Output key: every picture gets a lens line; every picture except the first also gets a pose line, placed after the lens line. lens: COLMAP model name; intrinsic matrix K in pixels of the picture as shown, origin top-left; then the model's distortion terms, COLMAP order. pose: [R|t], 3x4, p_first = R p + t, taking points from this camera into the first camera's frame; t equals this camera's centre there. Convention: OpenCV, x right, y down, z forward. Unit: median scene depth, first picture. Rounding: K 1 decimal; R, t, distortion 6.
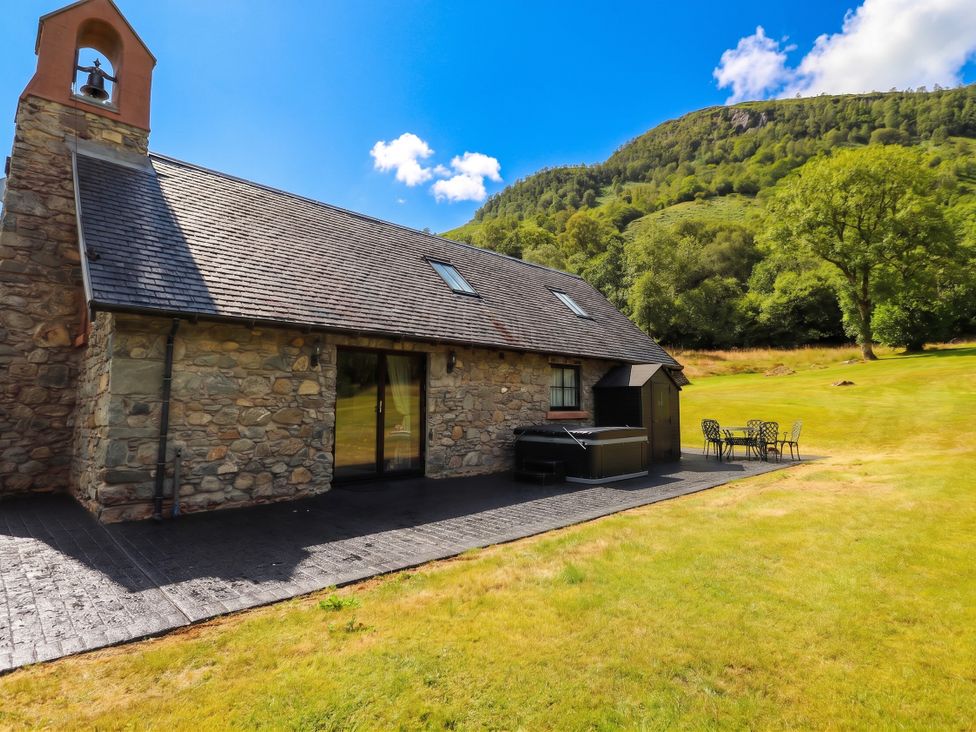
lens RADIAL K [[544.7, 0, 483.8], [0, 544.7, 350.4], [0, 0, 1]] dist [0.002901, -0.012202]
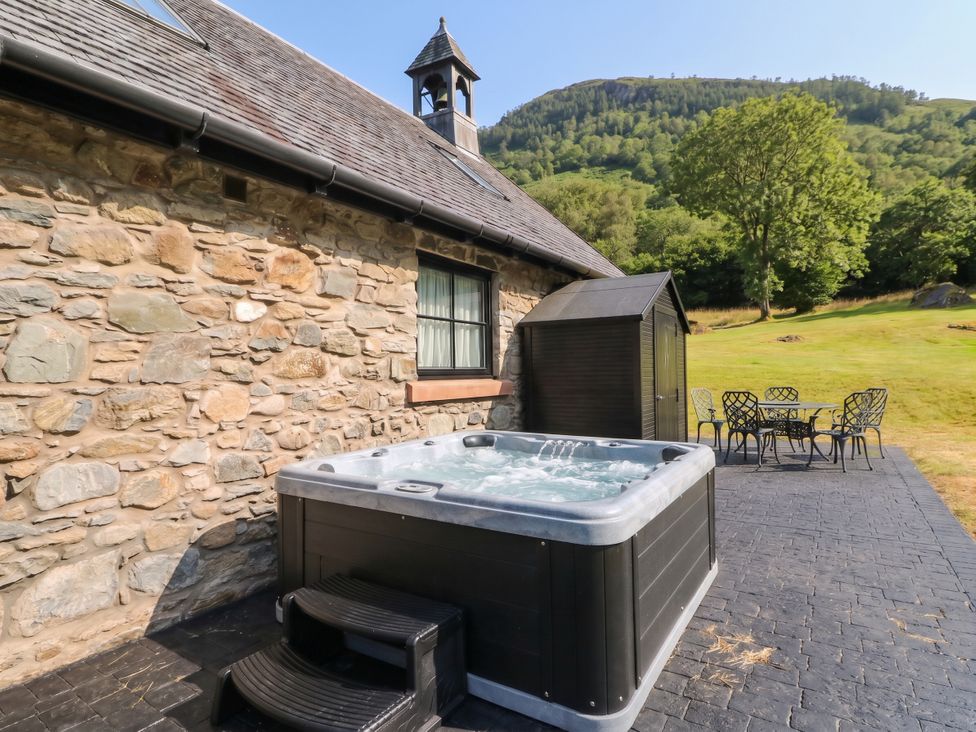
lens RADIAL K [[544.7, 0, 483.8], [0, 544.7, 350.4], [0, 0, 1]] dist [0.002901, -0.012202]
pose [[0.980296, -0.012432, 0.197141, 0.088163], [0.001086, 0.998342, 0.057557, 0.066222], [-0.197530, -0.056208, 0.978684, 0.599593]]
